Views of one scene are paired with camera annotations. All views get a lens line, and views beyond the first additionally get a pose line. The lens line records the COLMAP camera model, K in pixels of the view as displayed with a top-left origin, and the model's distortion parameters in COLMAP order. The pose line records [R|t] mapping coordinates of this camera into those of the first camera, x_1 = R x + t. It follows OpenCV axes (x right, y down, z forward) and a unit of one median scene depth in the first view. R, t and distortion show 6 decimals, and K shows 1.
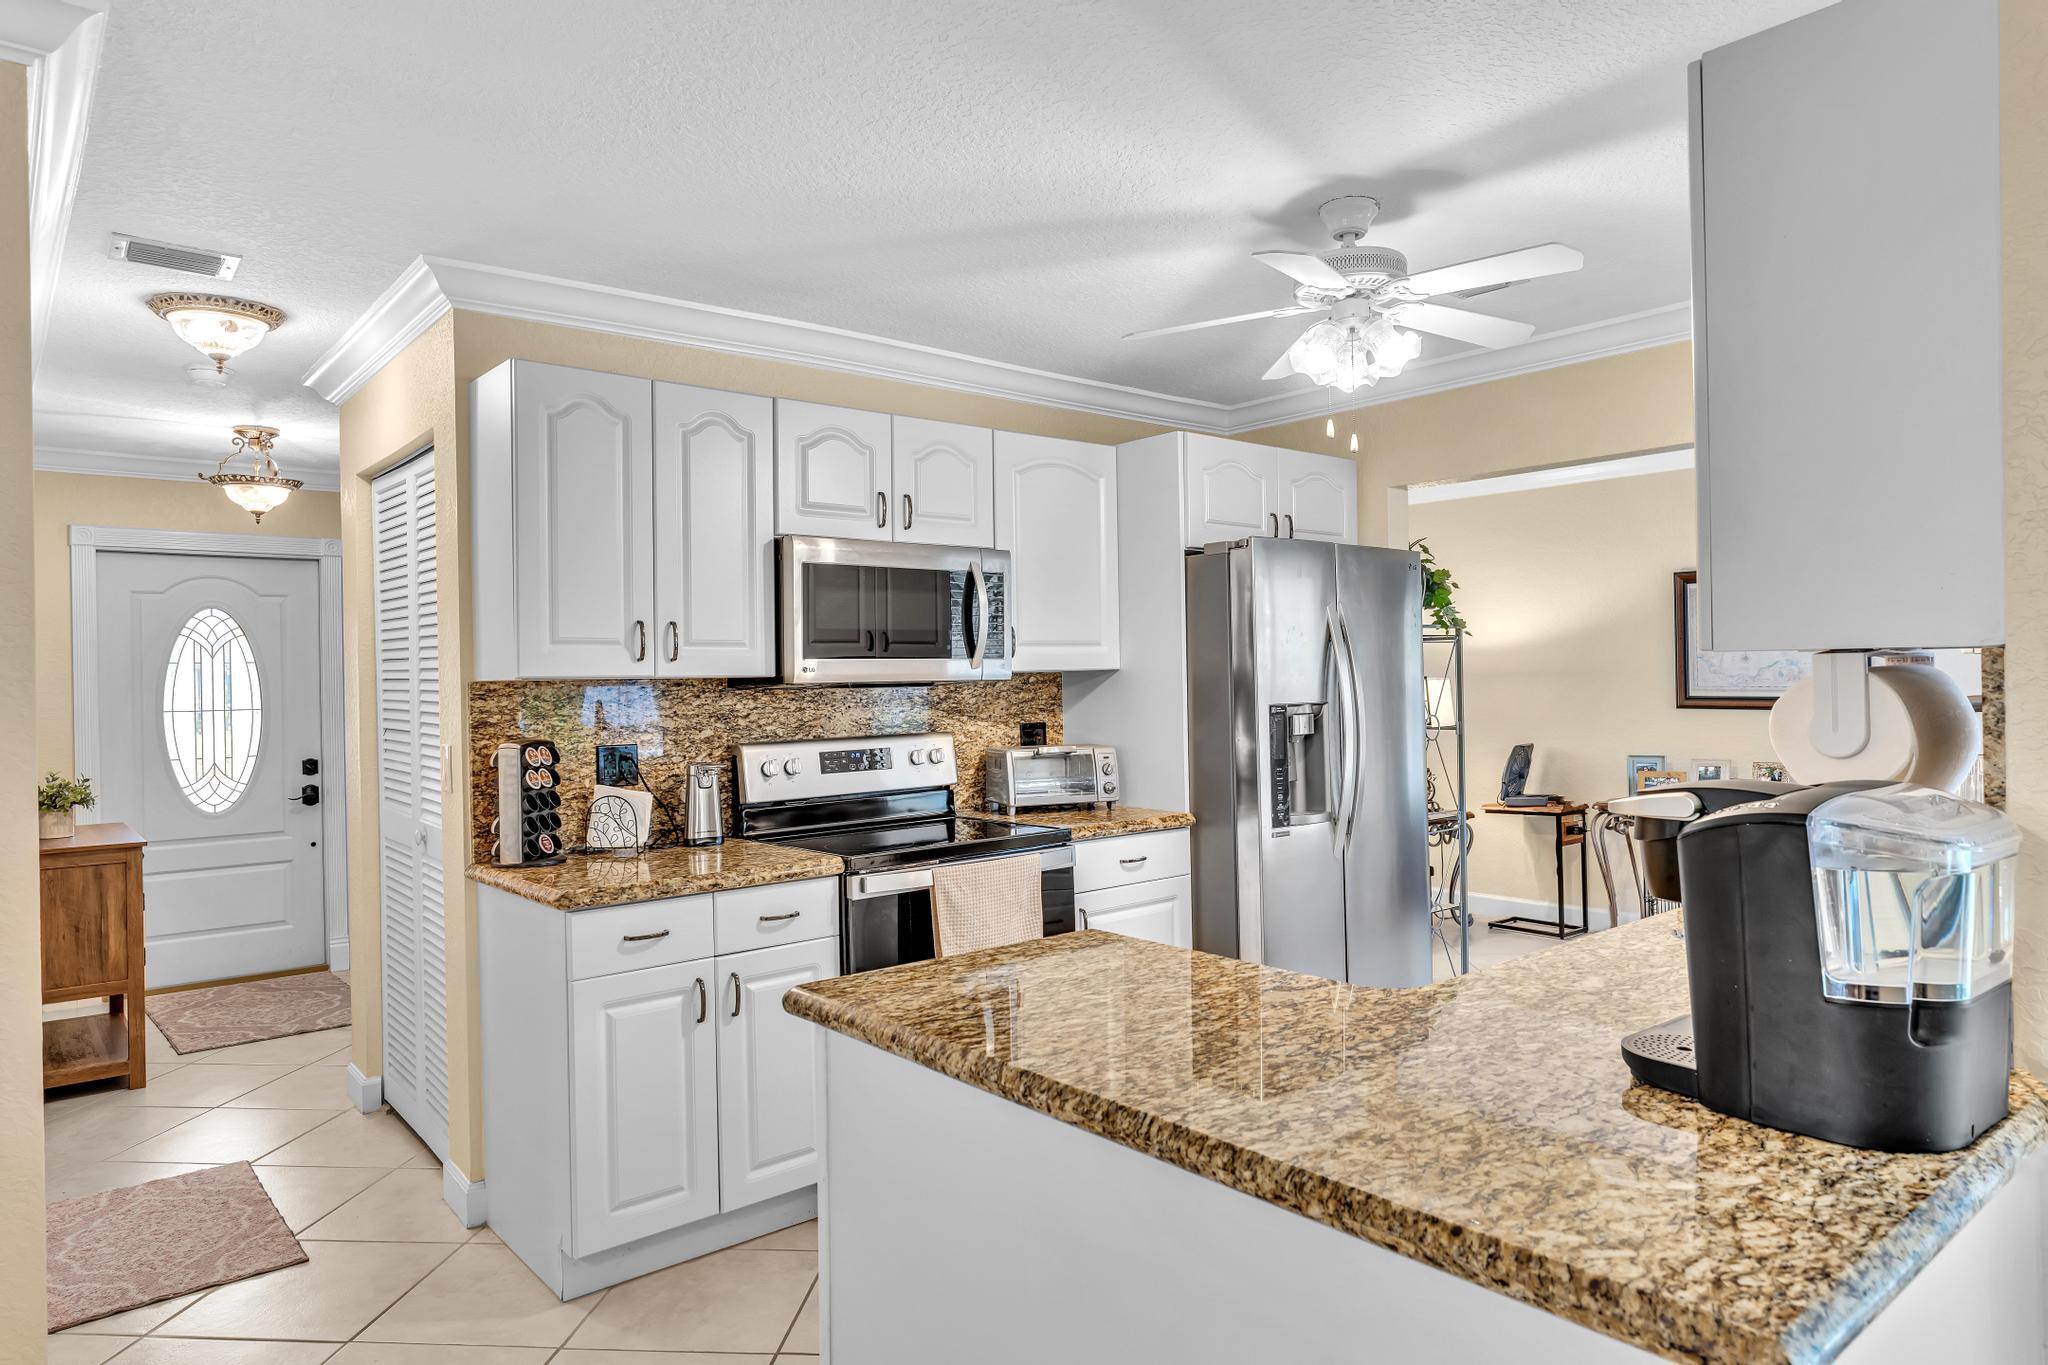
lens RADIAL K [[1241.4, 0, 1025.0], [0, 1241.4, 667.8], [0, 0, 1]] dist [-0.009284, 0.000724]
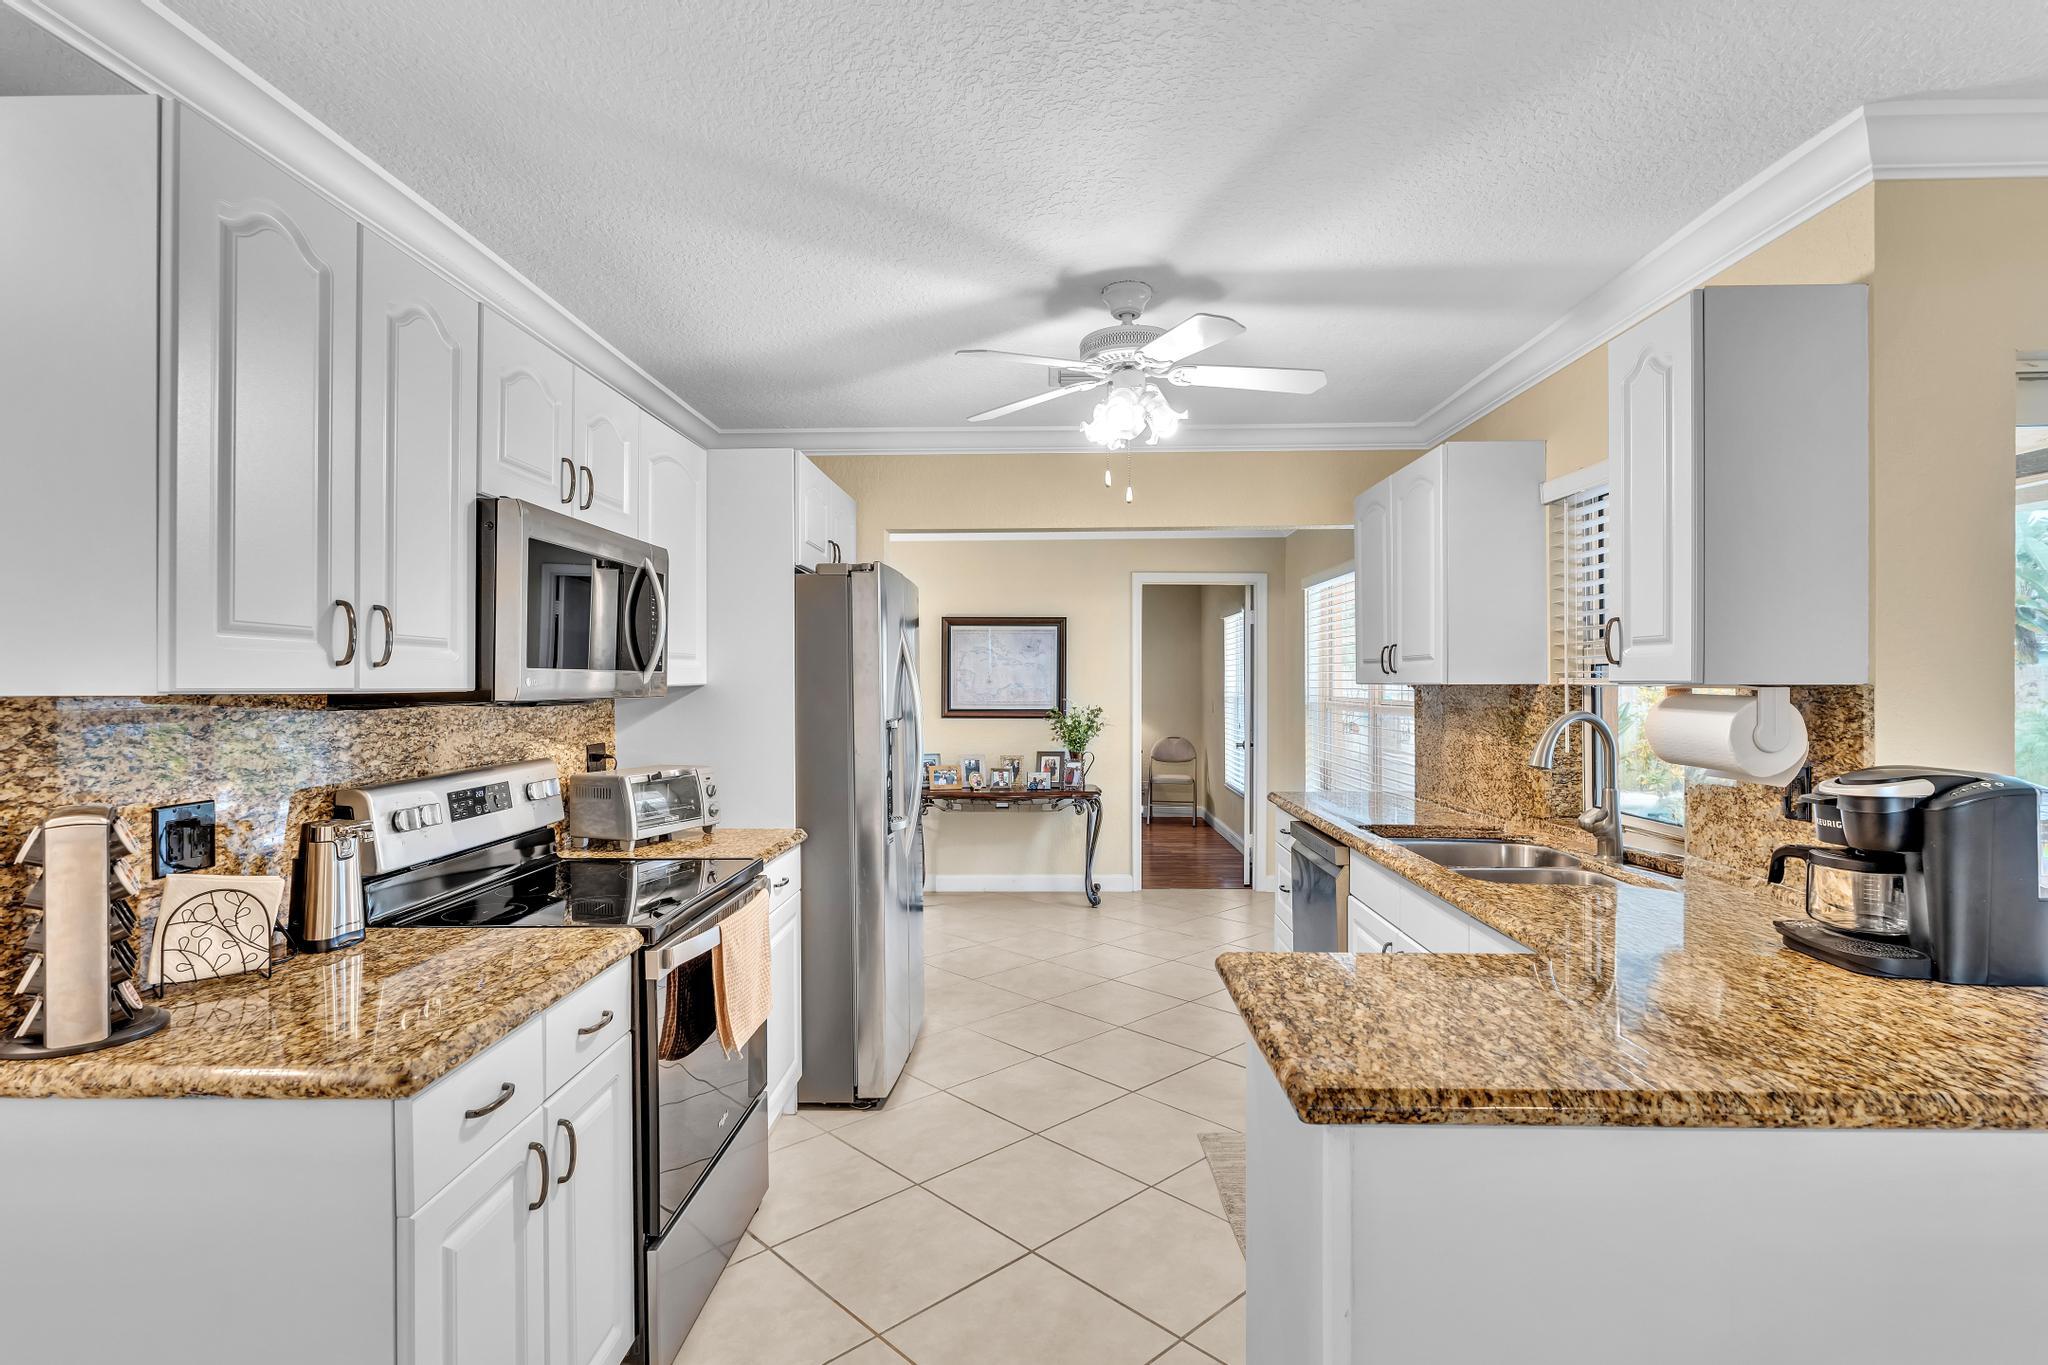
lens RADIAL K [[1007.5, 0, 1019.7], [0, 1007.5, 675.3], [0, 0, 1]] dist [-0.005081, 0.000780]
pose [[0.666043, 0.019384, 0.745661, -0.438933], [-0.012884, 0.999812, -0.014483, 0.002365], [-0.745802, 0.000040, 0.666168, 0.392470]]
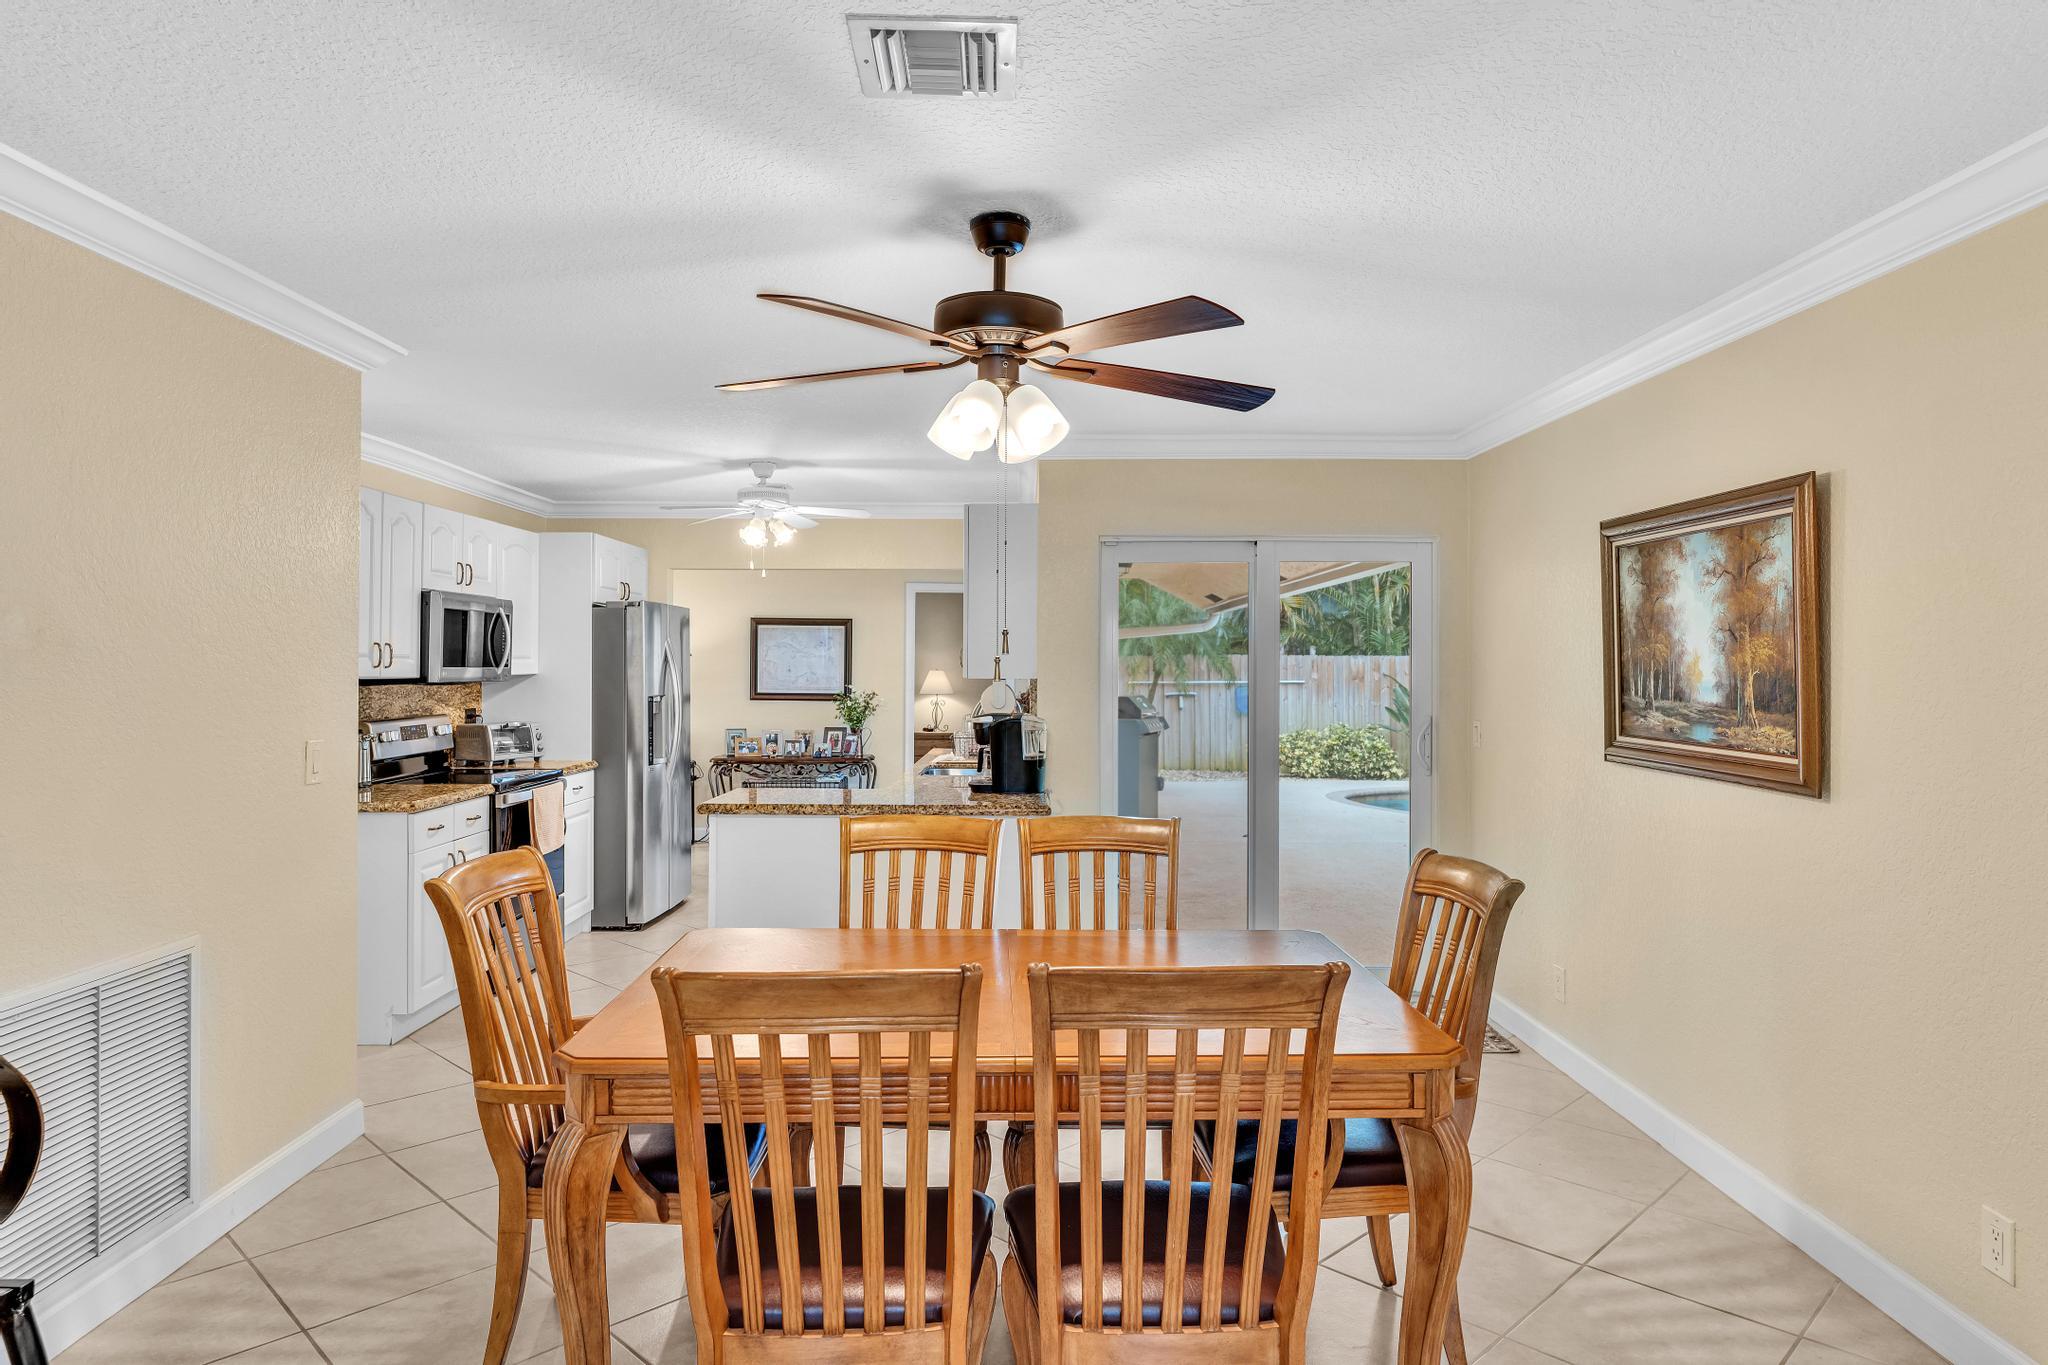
lens RADIAL K [[1241.4, 0, 1026.3], [0, 1241.4, 654.9], [0, 0, 1]] dist [-0.009284, 0.000724]
pose [[0.639940, 0.026654, 0.767962, -0.957736], [-0.020816, 0.999633, -0.017349, -0.011352], [-0.768143, -0.004883, 0.640260, -0.640617]]
